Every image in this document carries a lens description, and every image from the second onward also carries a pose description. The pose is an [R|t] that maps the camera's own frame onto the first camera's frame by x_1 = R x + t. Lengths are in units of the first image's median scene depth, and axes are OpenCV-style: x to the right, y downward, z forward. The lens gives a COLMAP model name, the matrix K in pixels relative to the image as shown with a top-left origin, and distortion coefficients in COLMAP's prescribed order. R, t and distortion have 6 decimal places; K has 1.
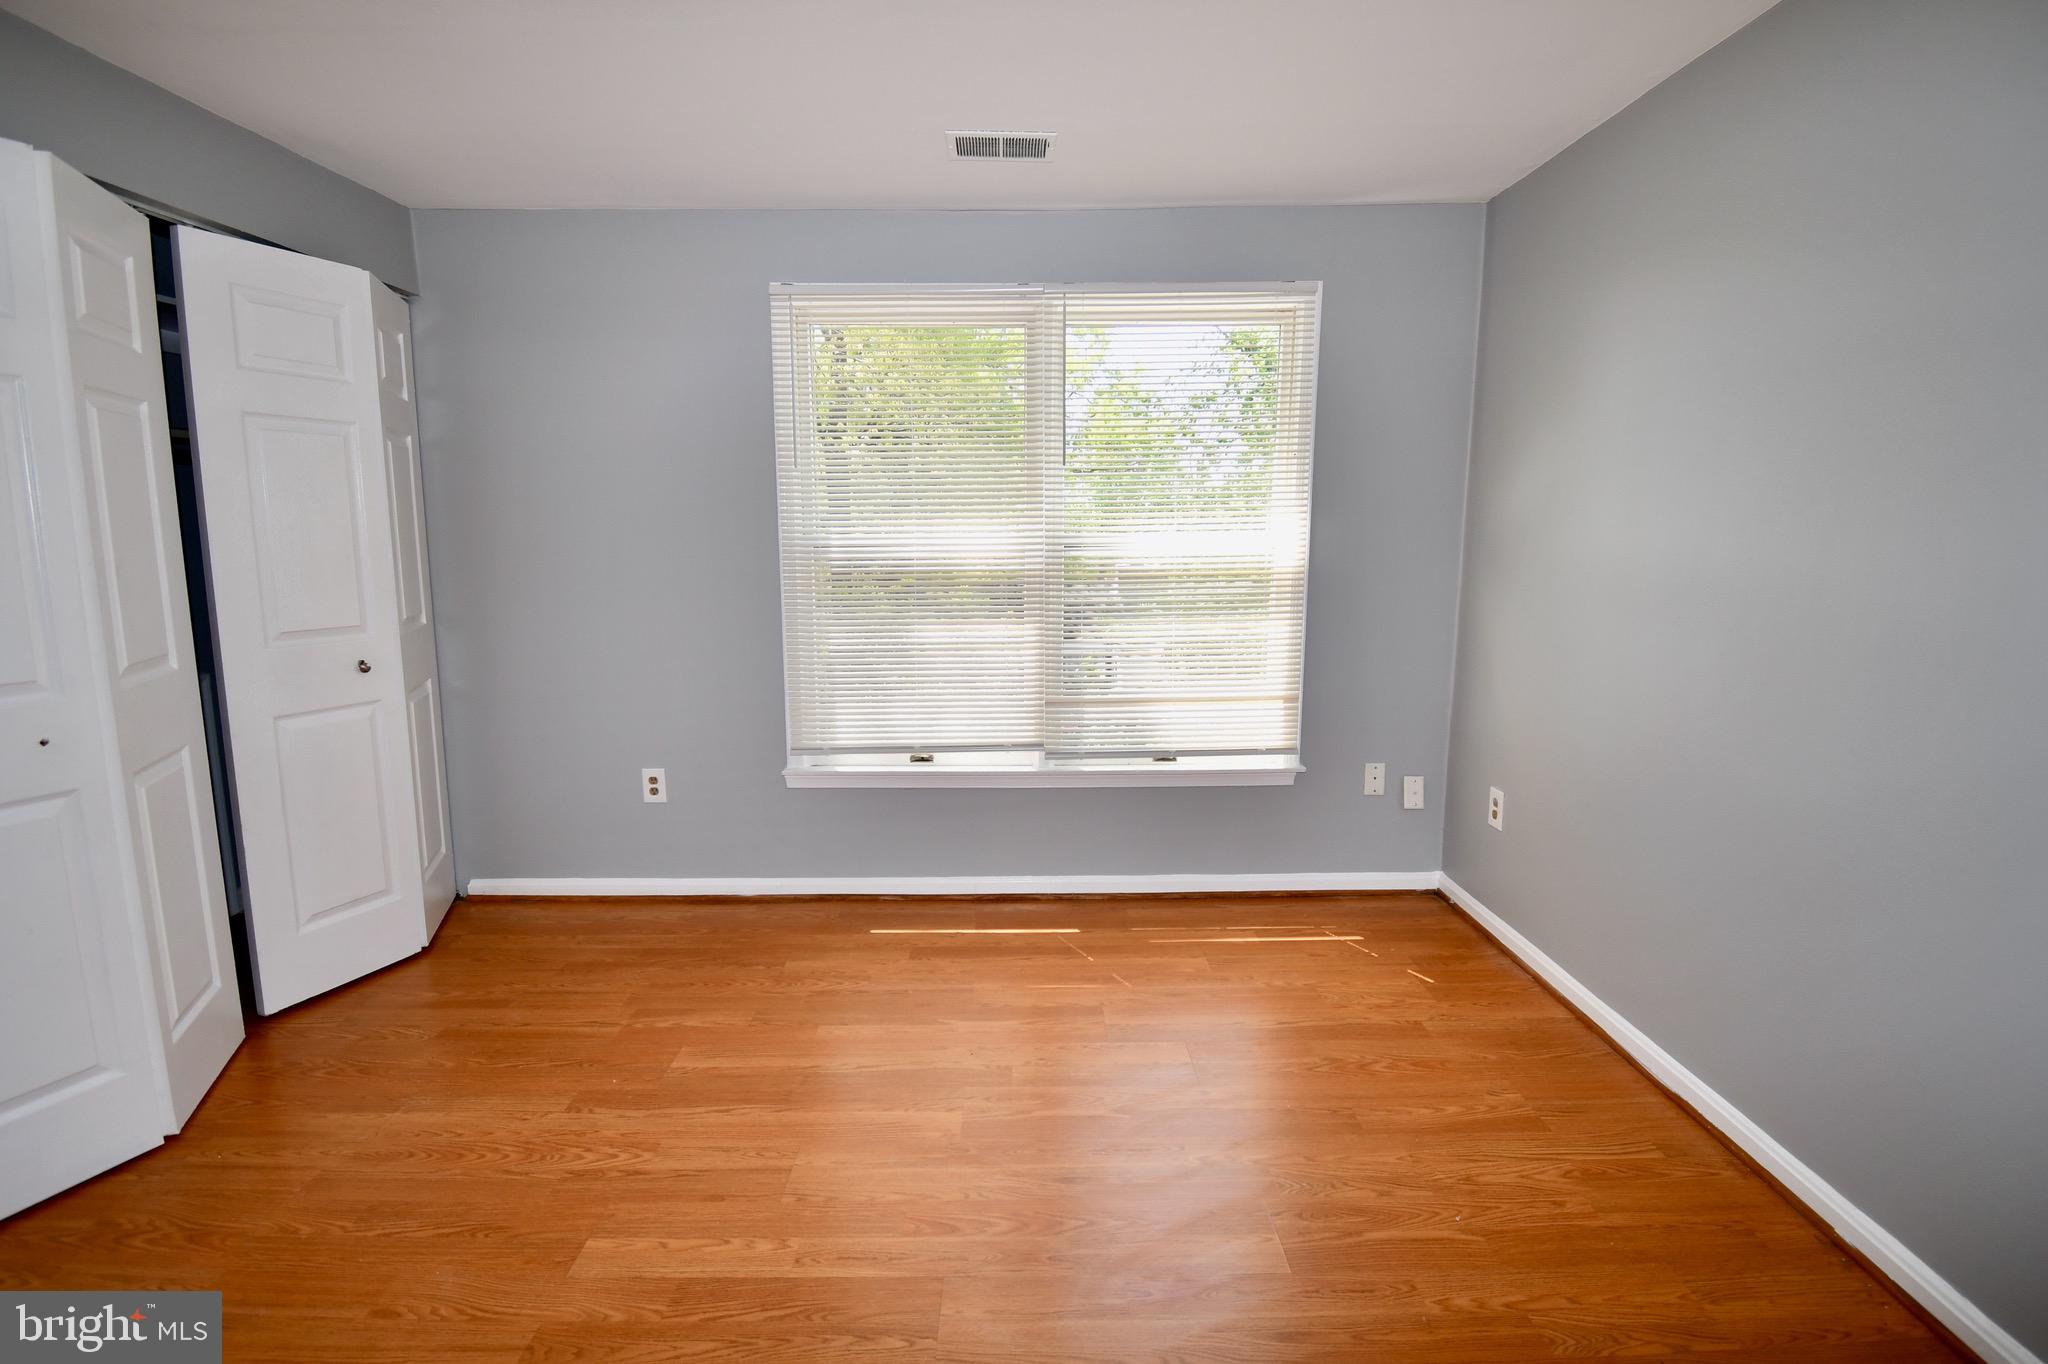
lens RADIAL K [[961.9, 0, 1024.0], [0, 961.9, 682.0], [0, 0, 1]] dist [0.023253, -0.026932]
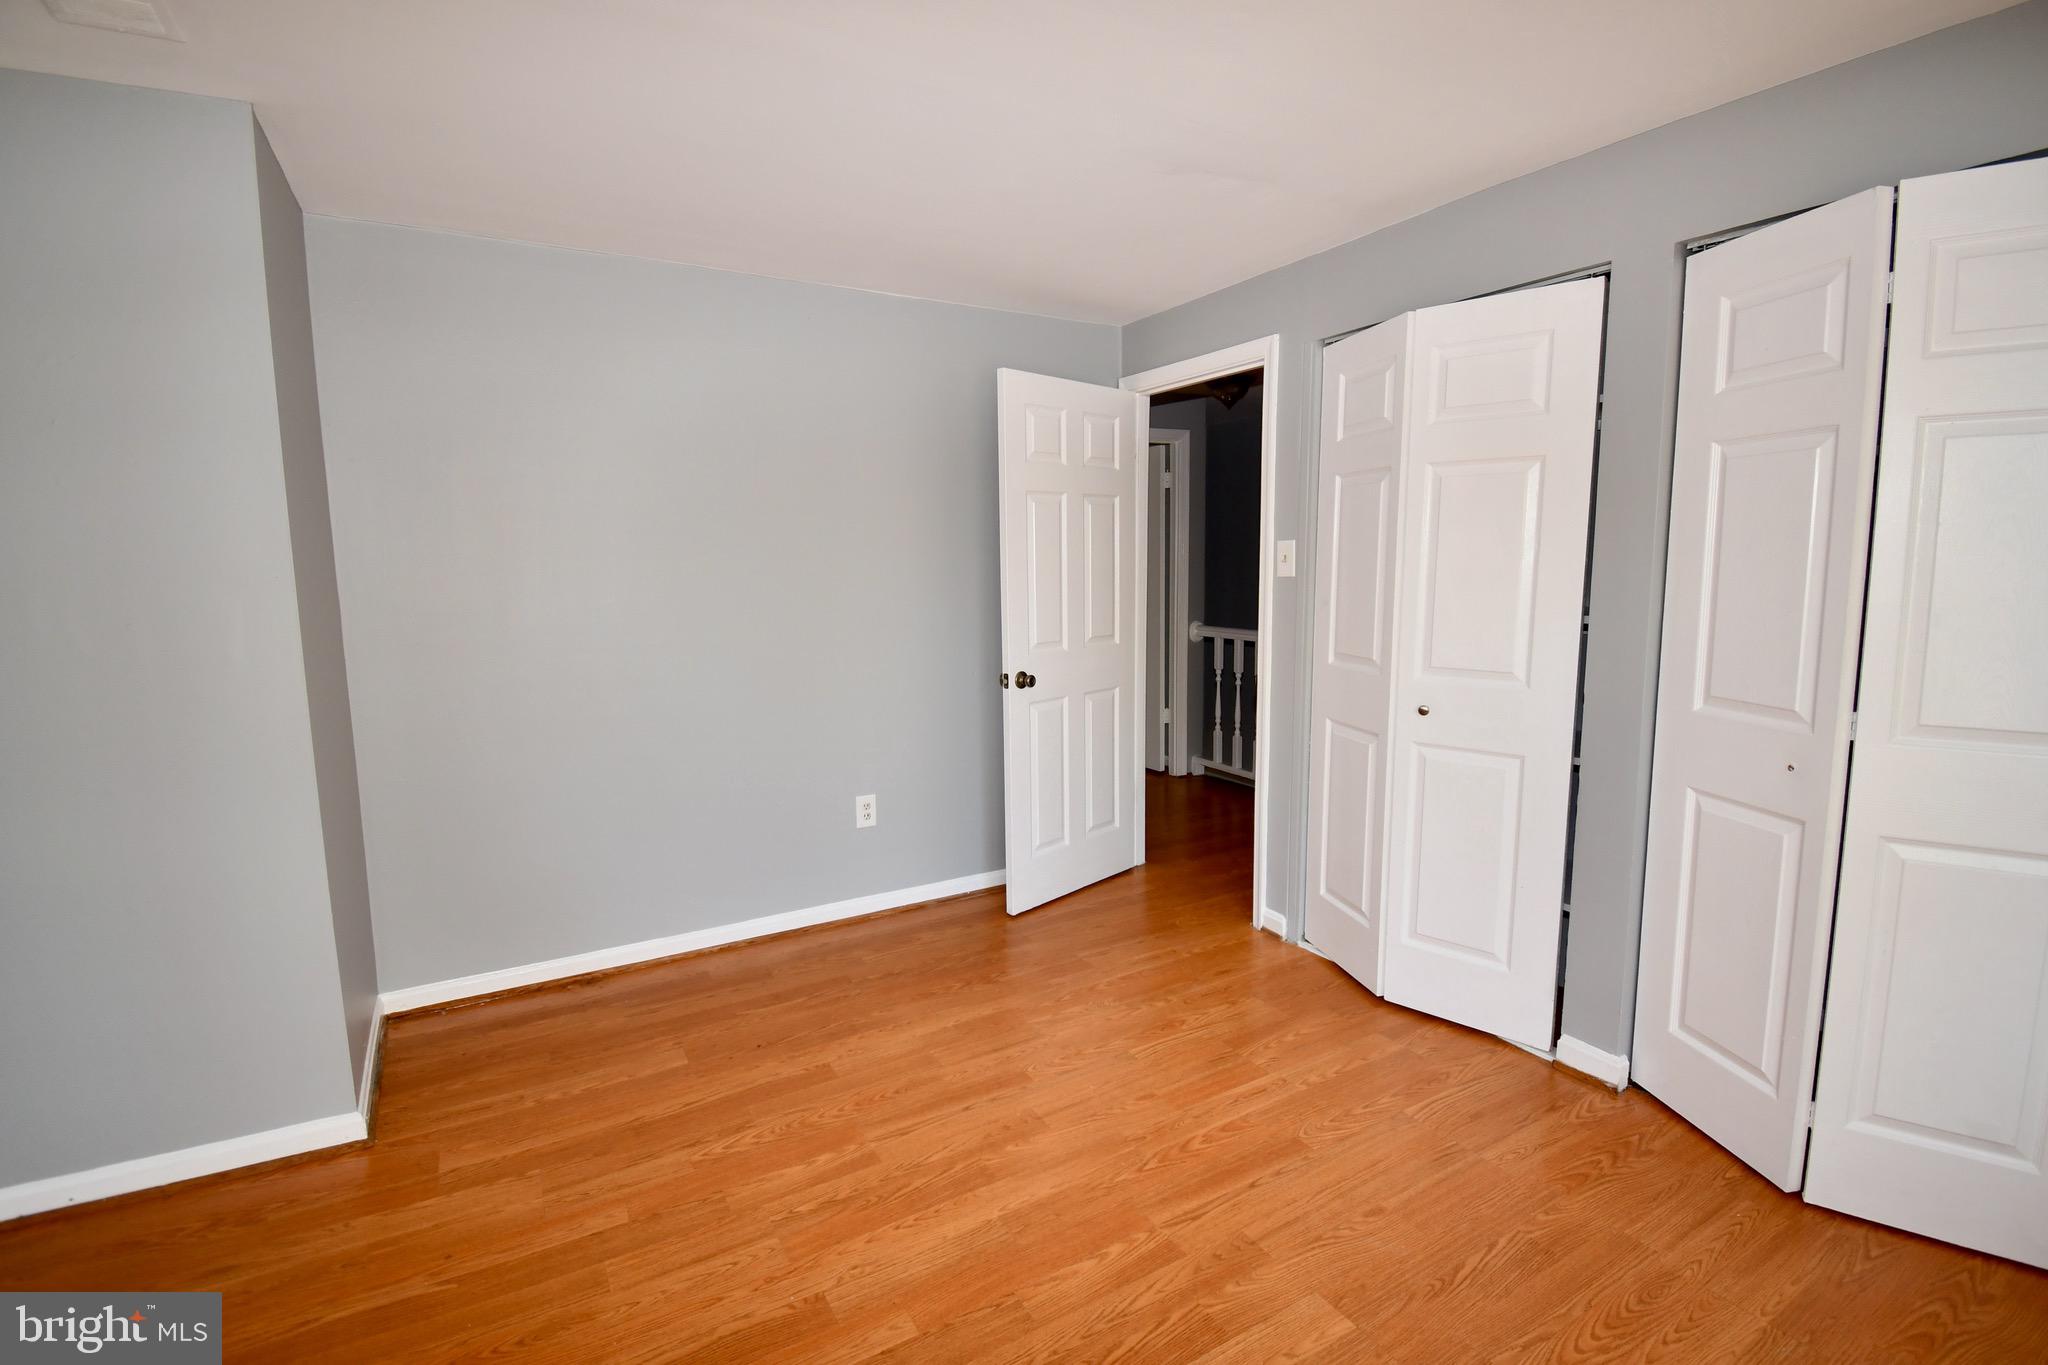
lens RADIAL K [[941.1, 0, 1026.4], [0, 941.1, 682.2], [0, 0, 1]] dist [0.024714, -0.028548]
pose [[-0.867743, 0.081467, -0.490290, 0.142520], [-0.060012, 0.962083, 0.266074, -0.158316], [0.493376, 0.260307, -0.829952, 0.883803]]
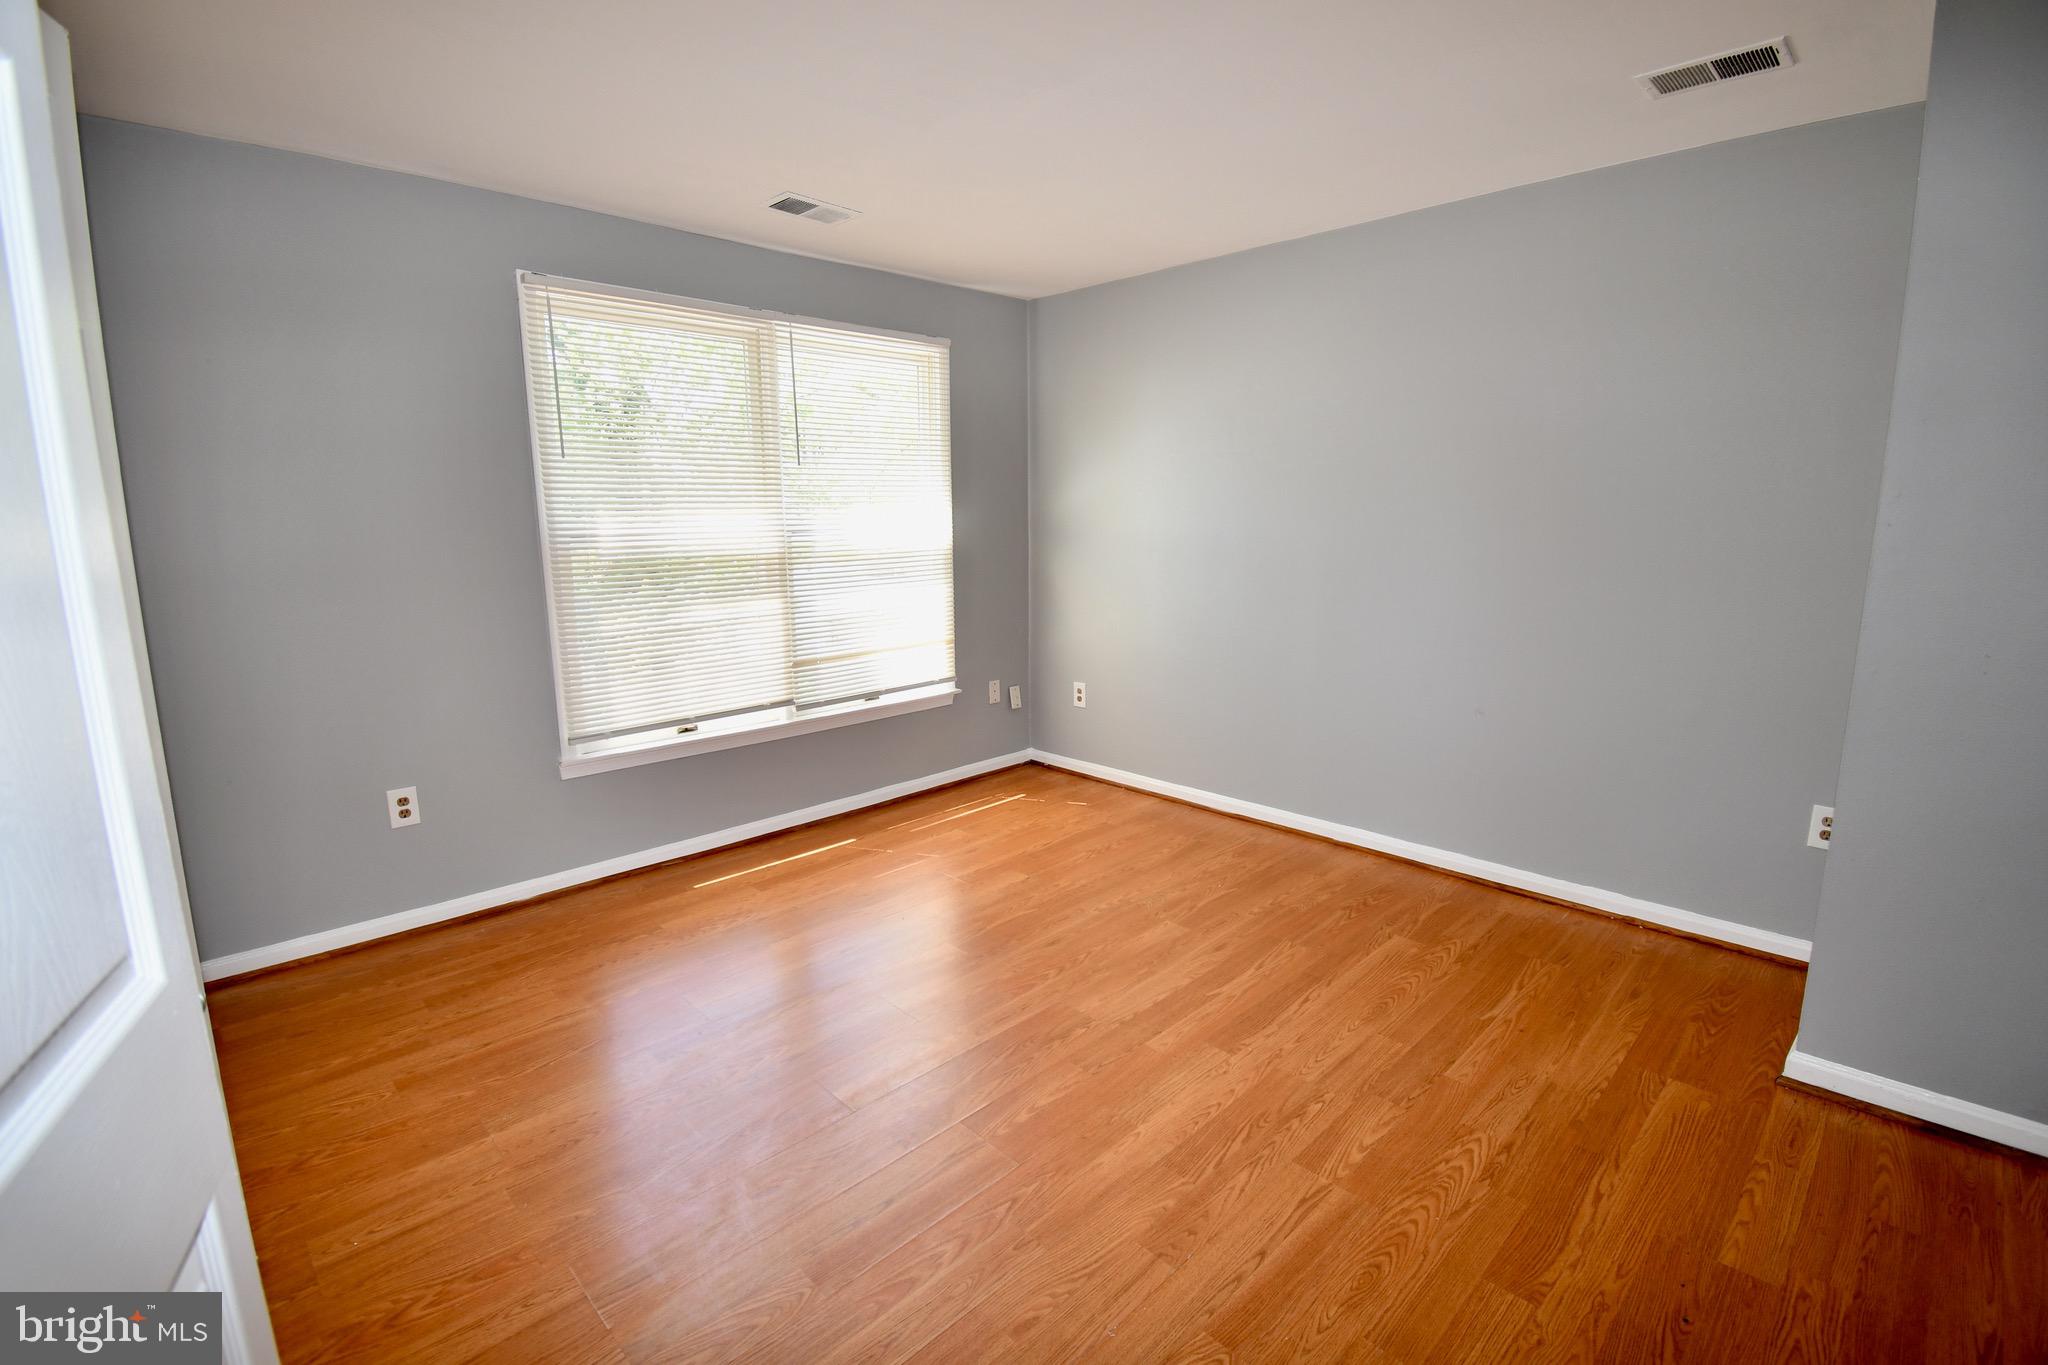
lens RADIAL K [[918.3, 0, 1026.1], [0, 918.3, 685.3], [0, 0, 1]] dist [0.015347, -0.023242]
pose [[0.715507, -0.130514, 0.686306, -0.620493], [0.114123, 0.991034, 0.069486, 0.001446], [-0.689221, 0.028606, 0.723986, -0.026907]]
